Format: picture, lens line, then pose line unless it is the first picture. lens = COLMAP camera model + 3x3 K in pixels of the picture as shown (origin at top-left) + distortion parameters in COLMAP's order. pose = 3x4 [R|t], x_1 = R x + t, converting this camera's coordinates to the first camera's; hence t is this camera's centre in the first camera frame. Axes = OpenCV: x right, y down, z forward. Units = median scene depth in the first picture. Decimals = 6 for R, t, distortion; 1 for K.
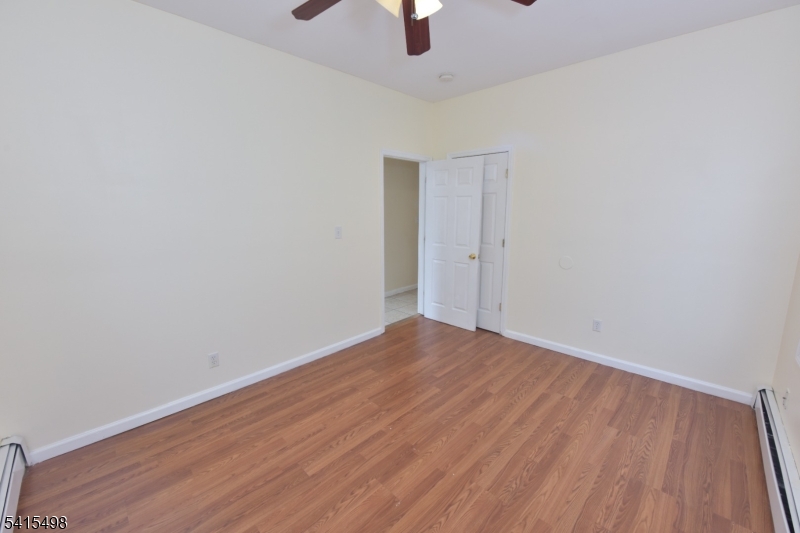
lens RADIAL K [[319.7, 0, 400.0], [0, 319.7, 266.5], [0, 0, 1]] dist [-0.012035, -0.003643]
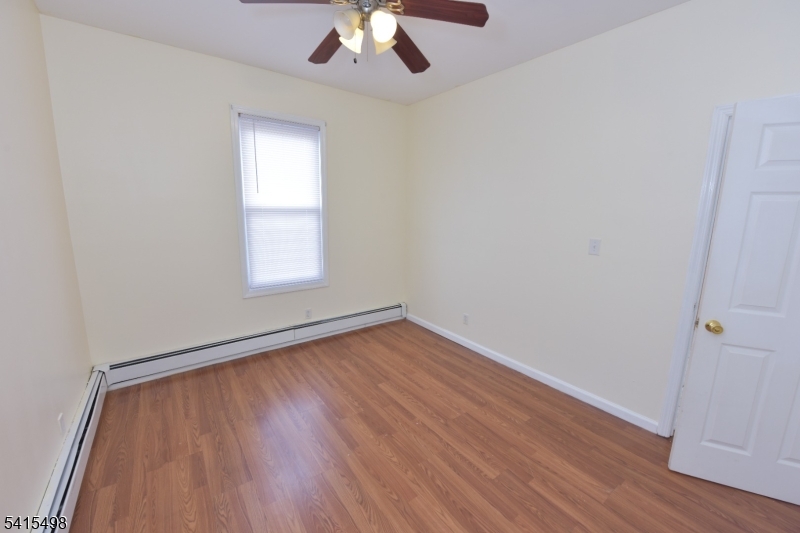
lens RADIAL K [[319.7, 0, 400.0], [0, 319.7, 266.5], [0, 0, 1]] dist [-0.012035, -0.003643]
pose [[-0.151792, 0.180600, -0.971773, 0.794093], [-0.199239, 0.957394, 0.209049, -0.165256], [0.968123, 0.225347, -0.109342, 0.838646]]
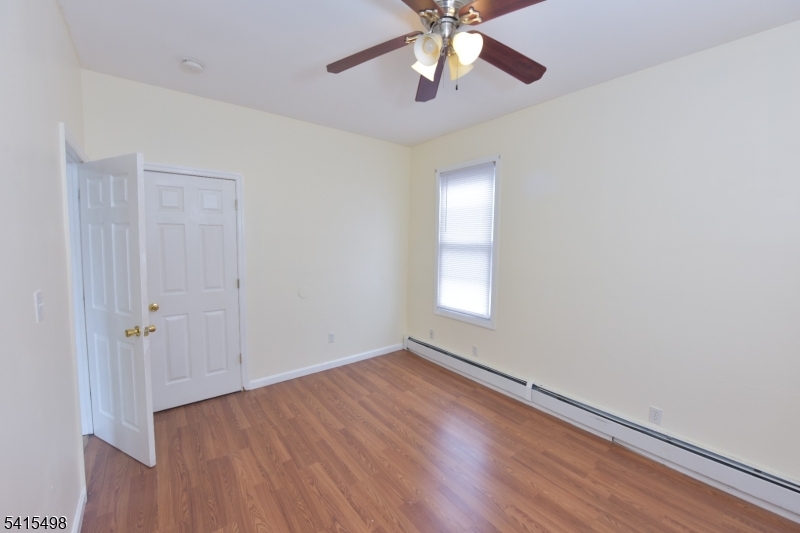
lens RADIAL K [[319.7, 0, 400.0], [0, 319.7, 266.5], [0, 0, 1]] dist [-0.012035, -0.003643]
pose [[0.131412, -0.076669, 0.988359, -0.669220], [0.169470, 0.984066, 0.053803, -0.131173], [-0.976735, 0.160427, 0.142311, 0.638056]]
